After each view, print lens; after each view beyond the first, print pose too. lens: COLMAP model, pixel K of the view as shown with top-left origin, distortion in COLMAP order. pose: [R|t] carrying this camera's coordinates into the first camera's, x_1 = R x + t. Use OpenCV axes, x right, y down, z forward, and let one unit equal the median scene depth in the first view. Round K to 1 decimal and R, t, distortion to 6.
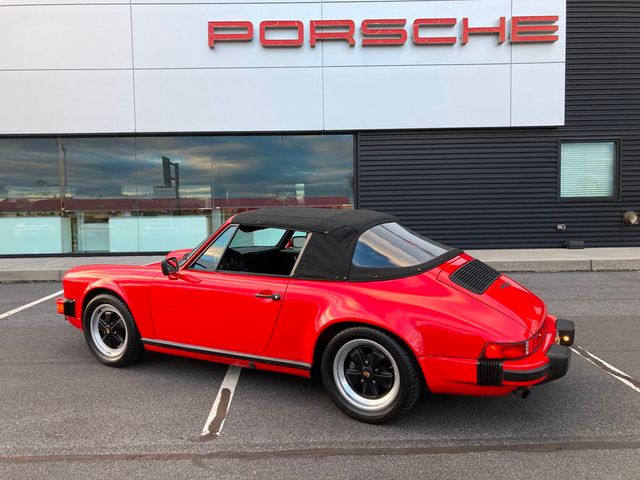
lens RADIAL K [[533.6, 0, 309.4], [0, 533.6, 239.2], [0, 0, 1]] dist [0.009789, 0.017371]
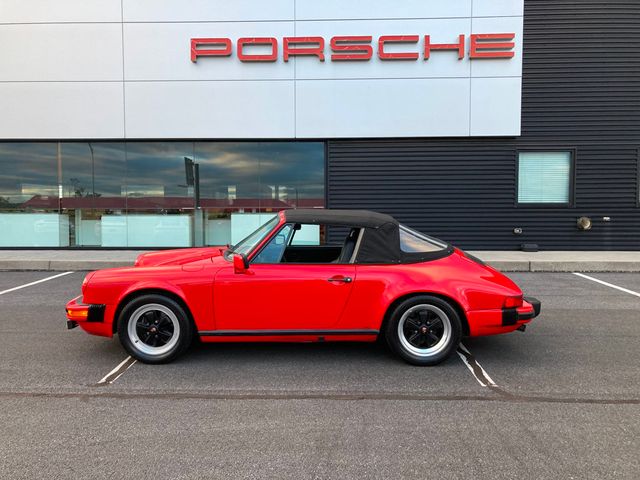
lens RADIAL K [[533.6, 0, 310.4], [0, 533.6, 238.9], [0, 0, 1]] dist [0.009789, 0.017371]
pose [[0.998681, 0.018387, -0.047937, 0.113366], [-0.018529, 0.999825, -0.002526, 0.003510], [0.047882, 0.003411, 0.998847, -0.083533]]
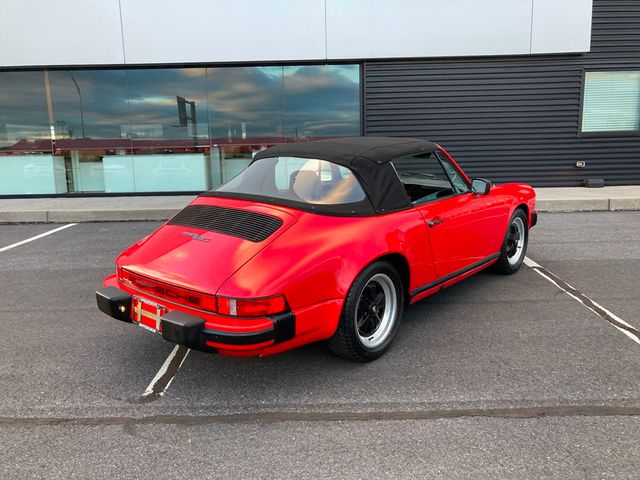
lens RADIAL K [[533.6, 0, 320.5], [0, 533.6, 237.6], [0, 0, 1]] dist [0.009789, 0.017371]
pose [[0.999787, -0.001125, -0.020617, 0.035158], [0.003340, 0.994177, 0.107704, 0.002604], [0.020376, -0.107750, 0.993969, 0.044854]]
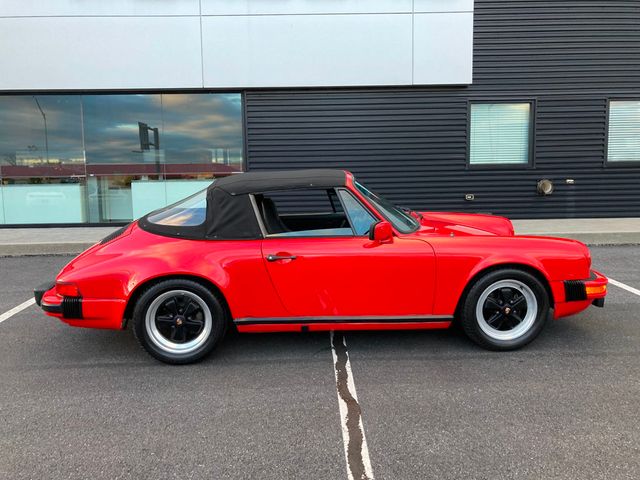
lens RADIAL K [[533.6, 0, 313.8], [0, 533.6, 233.3], [0, 0, 1]] dist [0.009789, 0.017371]
pose [[0.999974, 0.000228, 0.007180, 0.204946], [-0.000613, 0.998559, 0.053667, -0.010235], [-0.007157, -0.053670, 0.998533, 0.093511]]
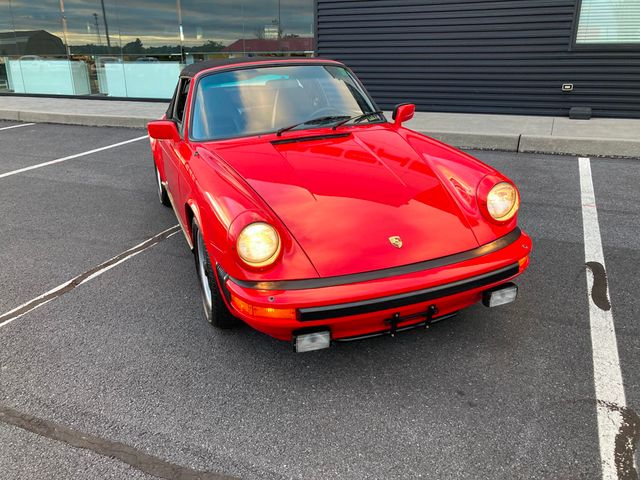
lens RADIAL K [[533.6, 0, 315.6], [0, 533.6, 241.7], [0, 0, 1]] dist [0.009789, 0.017371]
pose [[0.910505, 0.148179, -0.386036, 0.485009], [-0.031087, 0.955474, 0.293434, -0.025913], [0.412328, -0.255173, 0.874570, 0.167924]]
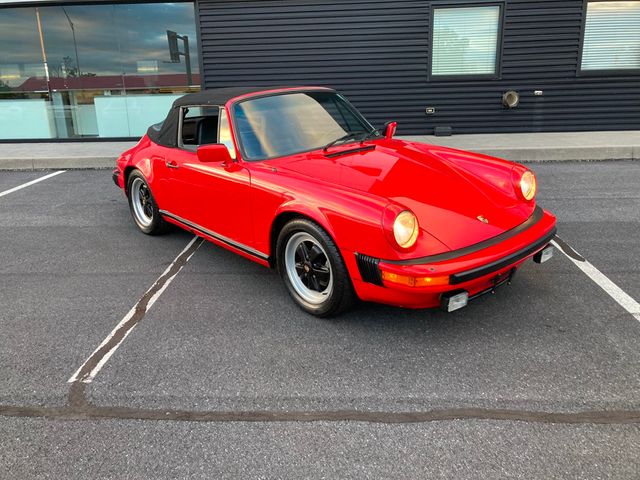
lens RADIAL K [[533.6, 0, 313.7], [0, 533.6, 234.8], [0, 0, 1]] dist [0.009789, 0.017371]
pose [[0.997203, 0.011098, -0.073914, 0.356719], [0.005282, 0.975979, 0.217800, -0.016285], [0.074556, -0.217582, 0.973190, 0.086493]]
